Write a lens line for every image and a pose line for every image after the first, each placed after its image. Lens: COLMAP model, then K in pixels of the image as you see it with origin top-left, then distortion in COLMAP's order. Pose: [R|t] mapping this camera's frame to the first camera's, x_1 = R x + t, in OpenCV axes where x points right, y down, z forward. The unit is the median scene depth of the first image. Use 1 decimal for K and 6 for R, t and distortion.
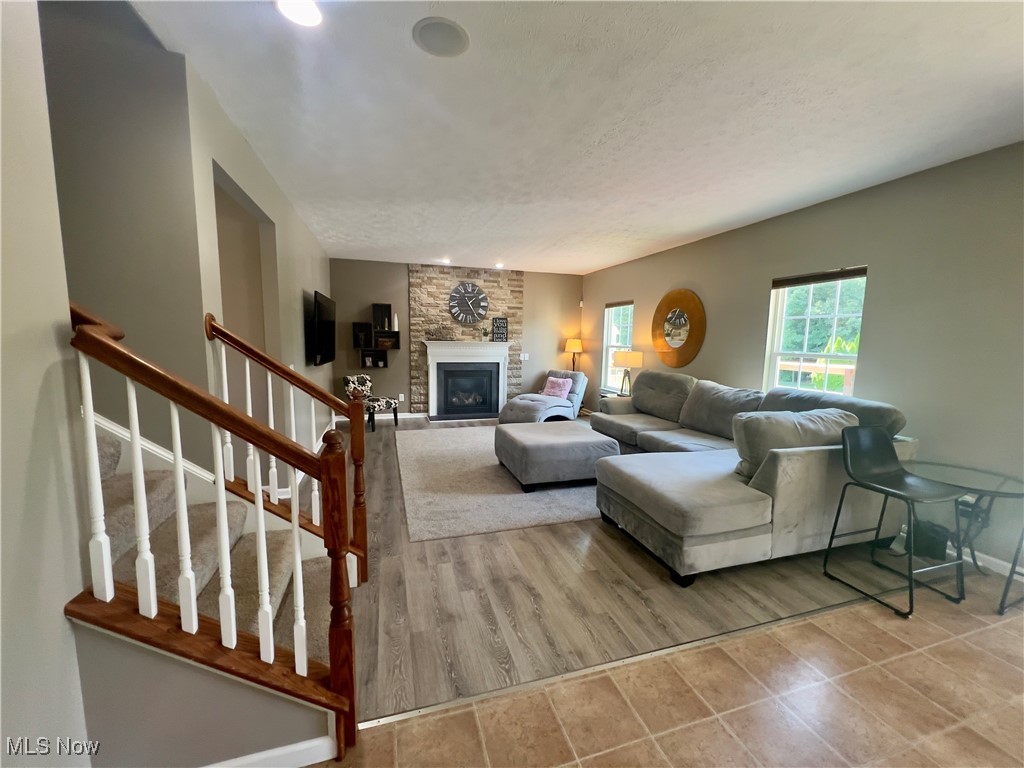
lens RADIAL K [[409.1, 0, 512.0], [0, 409.1, 384.0], [0, 0, 1]] dist [-0.008026, -0.000084]
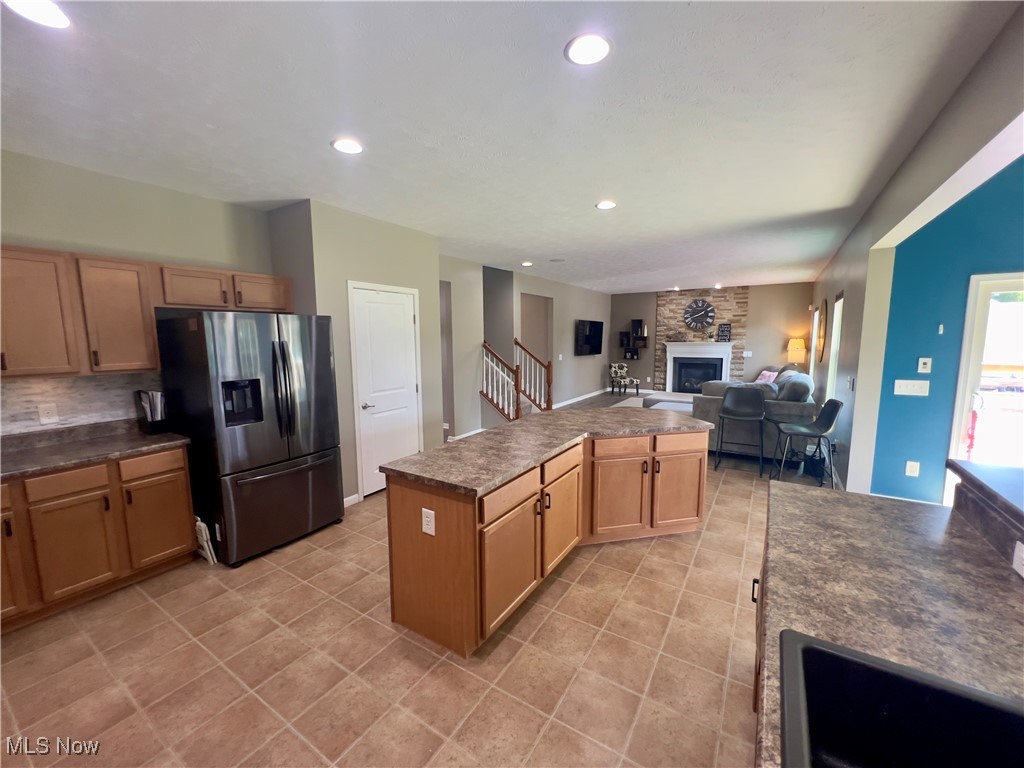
lens RADIAL K [[409.1, 0, 512.0], [0, 409.1, 384.0], [0, 0, 1]] dist [-0.008026, -0.000084]
pose [[0.648002, 0.067558, -0.758637, 0.554274], [-0.065282, 0.997319, 0.033052, 0.032308], [0.758836, 0.028107, 0.650675, -0.375977]]
